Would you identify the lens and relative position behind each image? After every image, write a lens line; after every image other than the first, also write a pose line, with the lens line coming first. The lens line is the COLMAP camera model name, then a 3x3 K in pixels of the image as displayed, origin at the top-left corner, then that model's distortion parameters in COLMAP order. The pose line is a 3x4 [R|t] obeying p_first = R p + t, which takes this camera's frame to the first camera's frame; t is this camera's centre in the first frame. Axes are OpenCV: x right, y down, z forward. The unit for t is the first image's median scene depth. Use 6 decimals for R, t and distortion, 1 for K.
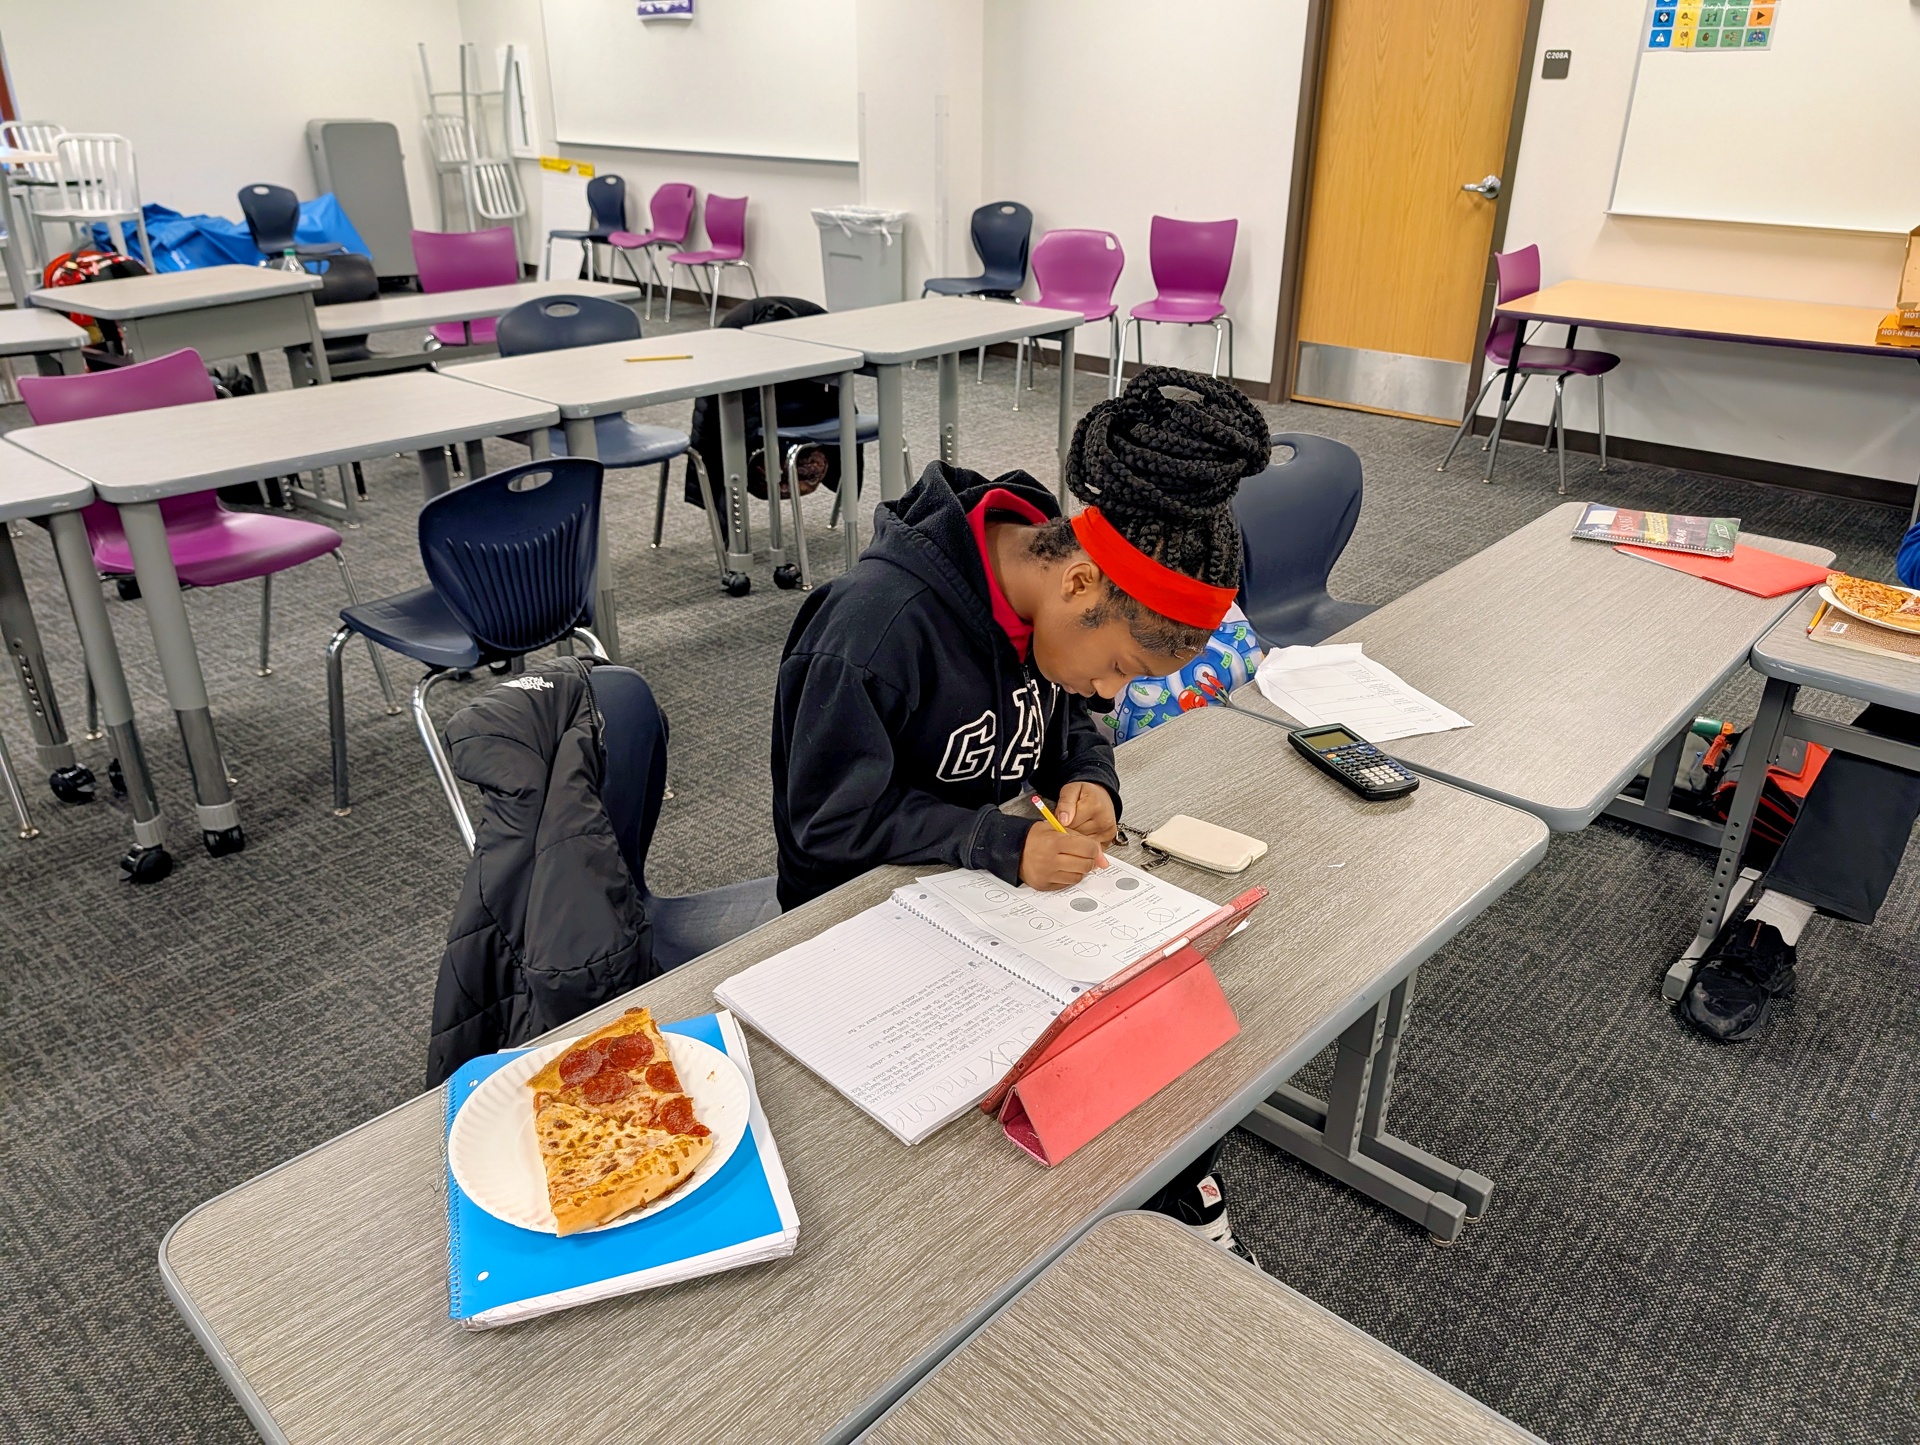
lens RADIAL K [[1405.5, 0, 964.8], [0, 1405.5, 730.4], [0, 0, 1]] dist [0.000705, -0.006645]
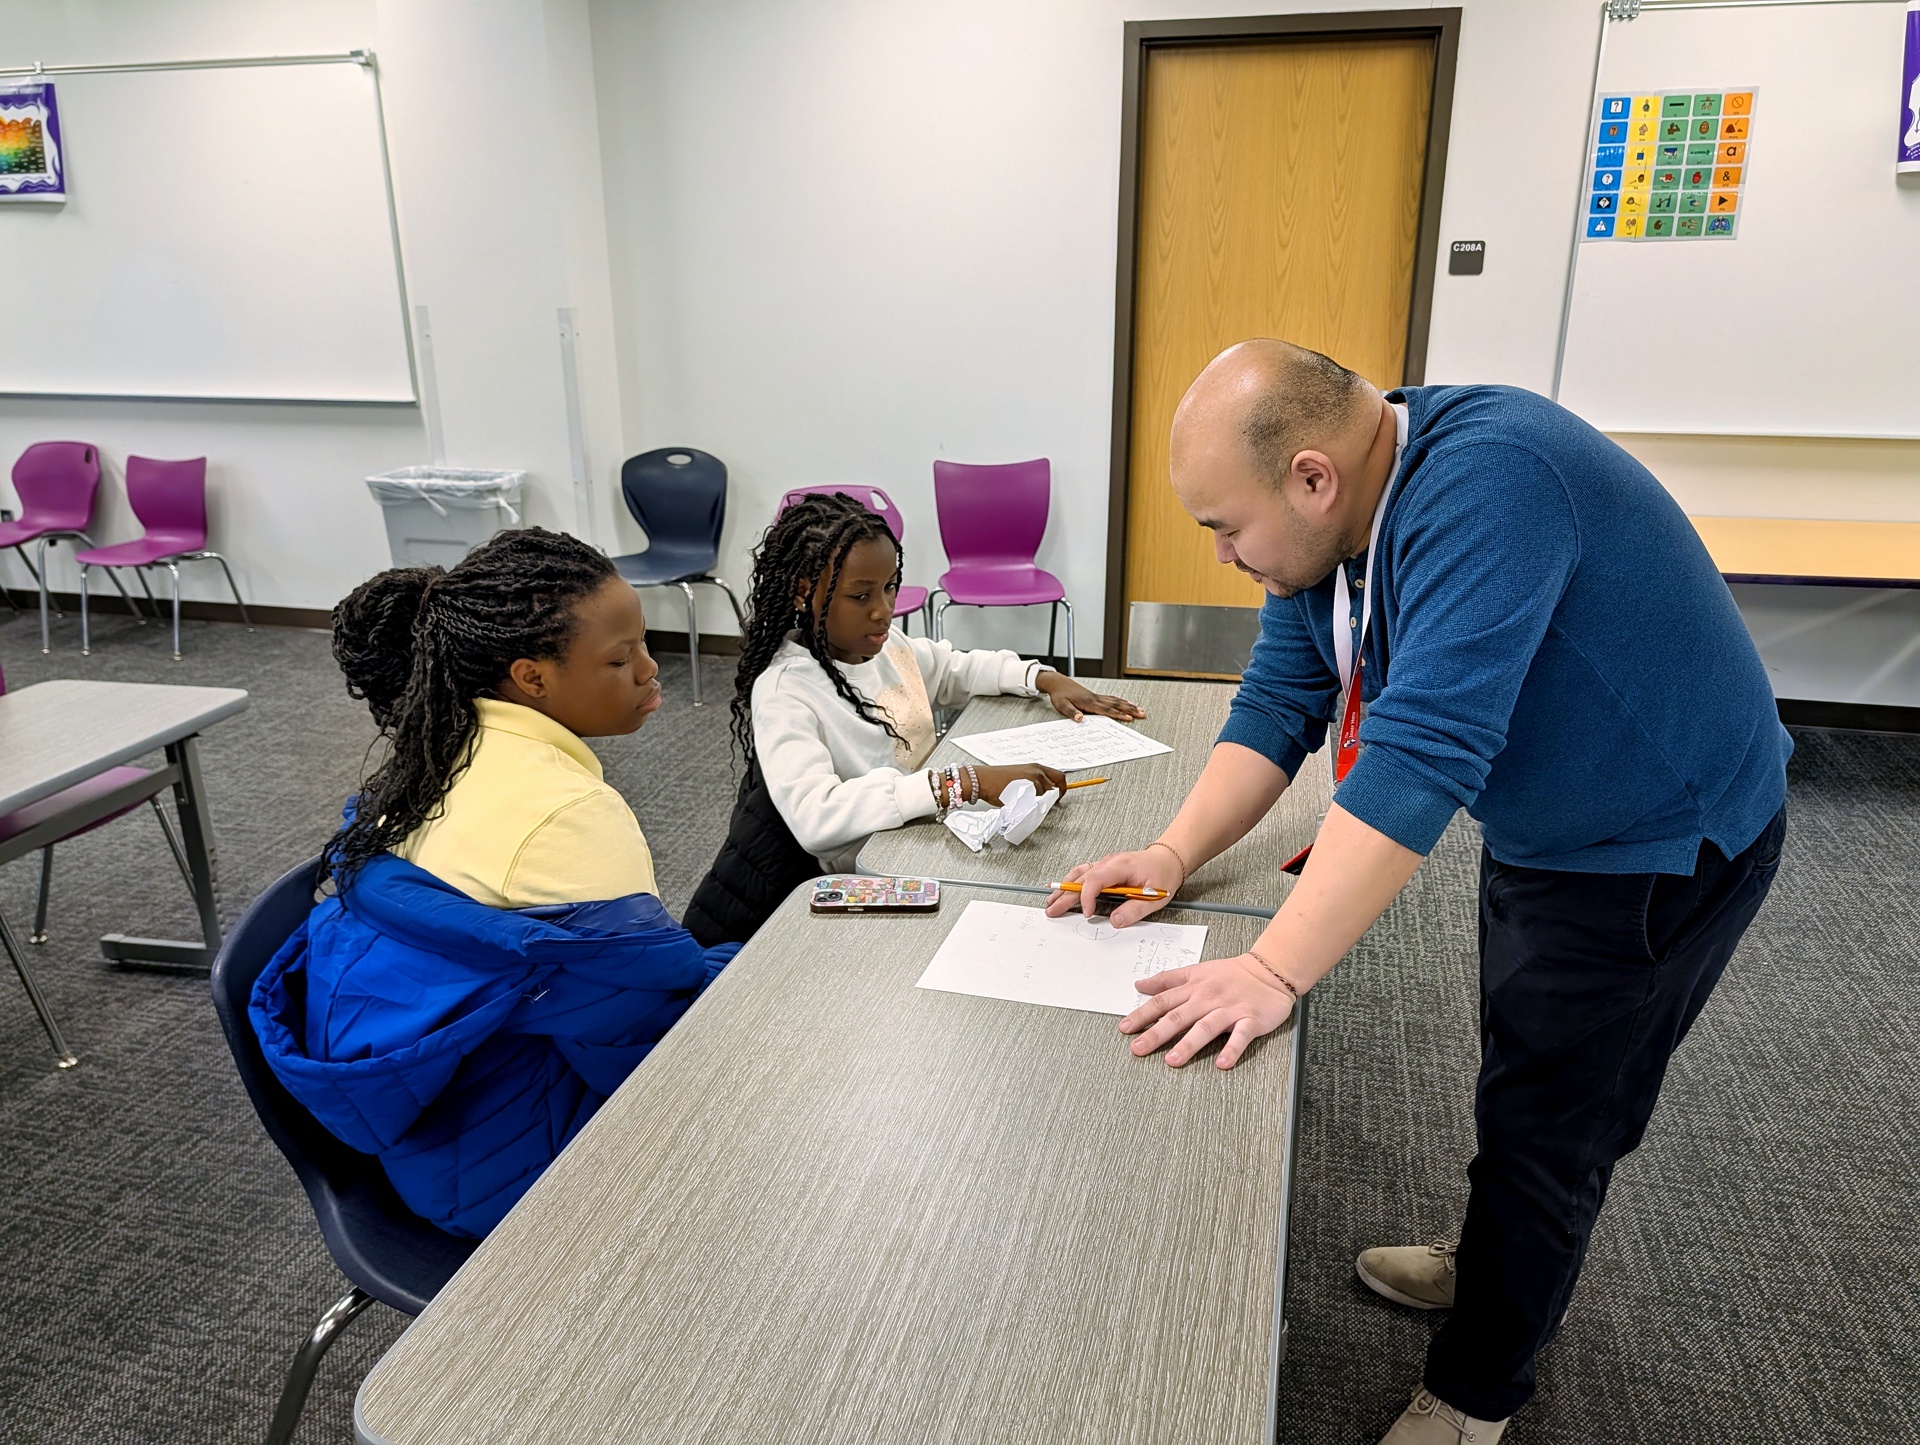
lens RADIAL K [[1405.5, 0, 961.2], [0, 1405.5, 729.5], [0, 0, 1]] dist [0.000705, -0.006645]
pose [[0.885500, -0.159985, 0.436229, -0.194102], [0.207483, 0.976198, -0.063154, -0.180651], [-0.415742, 0.146433, 0.897617, 0.359413]]
